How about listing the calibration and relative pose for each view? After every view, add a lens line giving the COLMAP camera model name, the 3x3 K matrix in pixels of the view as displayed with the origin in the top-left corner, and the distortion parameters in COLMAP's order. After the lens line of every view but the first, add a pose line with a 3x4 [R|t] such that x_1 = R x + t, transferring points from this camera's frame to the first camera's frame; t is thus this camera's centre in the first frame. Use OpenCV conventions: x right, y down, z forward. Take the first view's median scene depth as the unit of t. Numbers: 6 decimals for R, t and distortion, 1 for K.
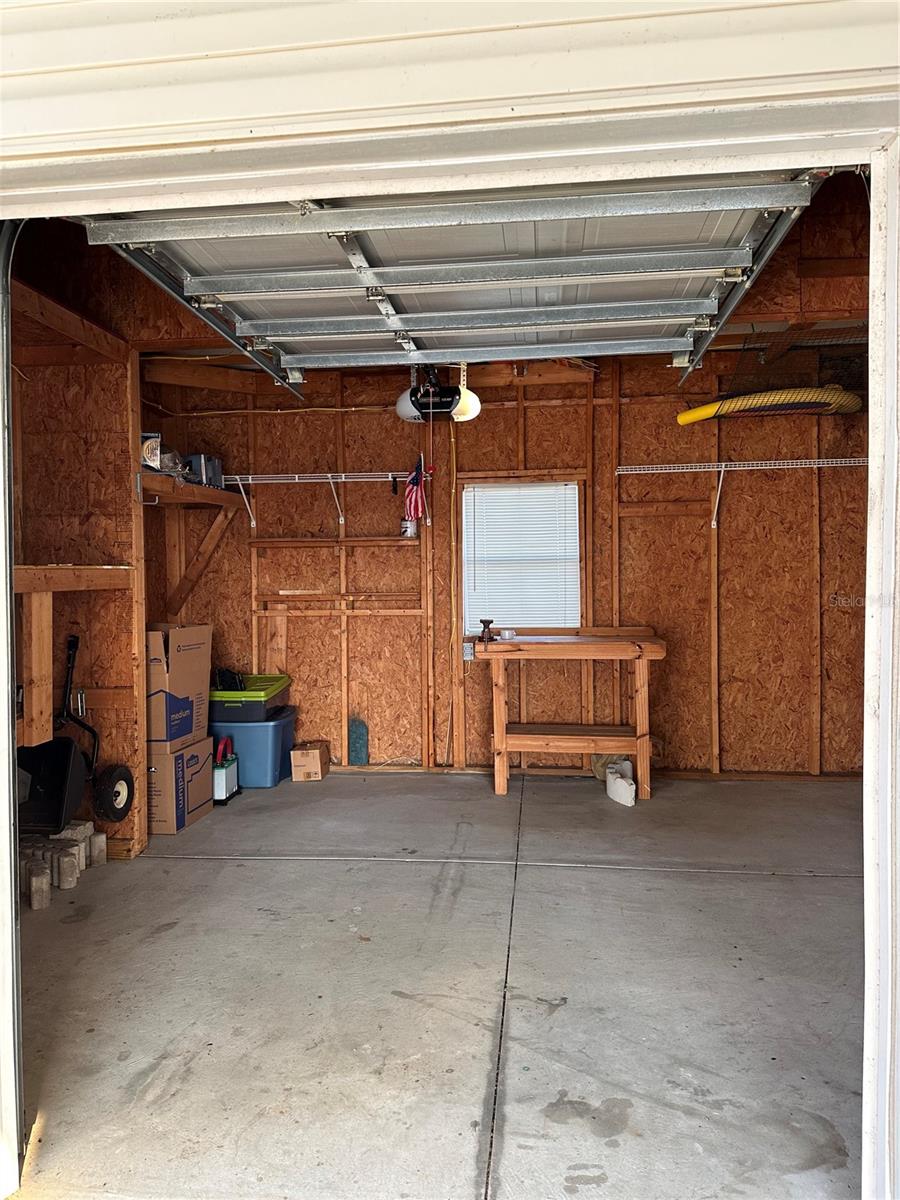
lens RADIAL K [[830.6, 0, 444.7], [0, 830.6, 591.8], [0, 0, 1]] dist [0.020607, -0.017290]
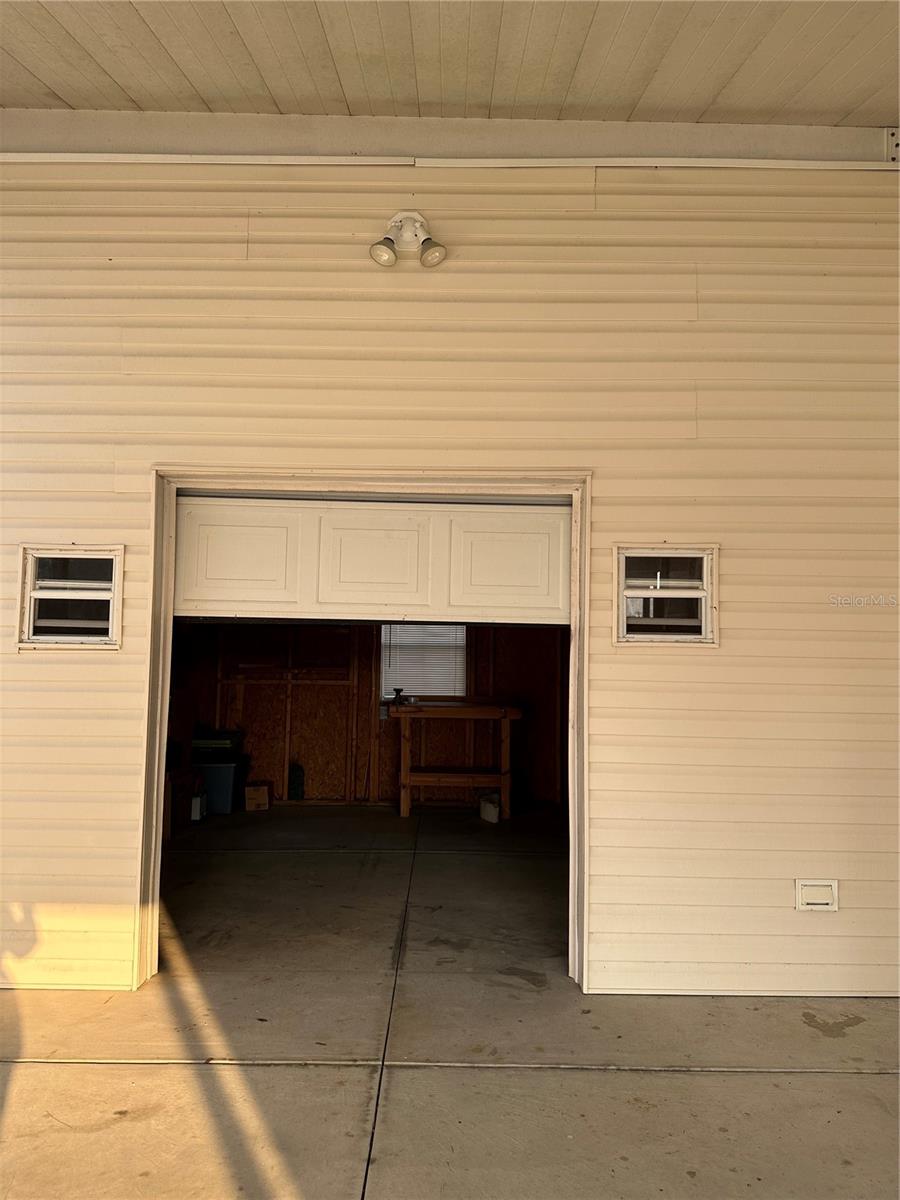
lens RADIAL K [[830.6, 0, 454.5], [0, 830.6, 596.8], [0, 0, 1]] dist [0.020607, -0.017290]
pose [[0.991588, 0.033827, 0.124936, -0.033585], [-0.023173, 0.996046, -0.085761, -0.003212], [-0.127343, 0.082144, 0.988451, -0.385195]]
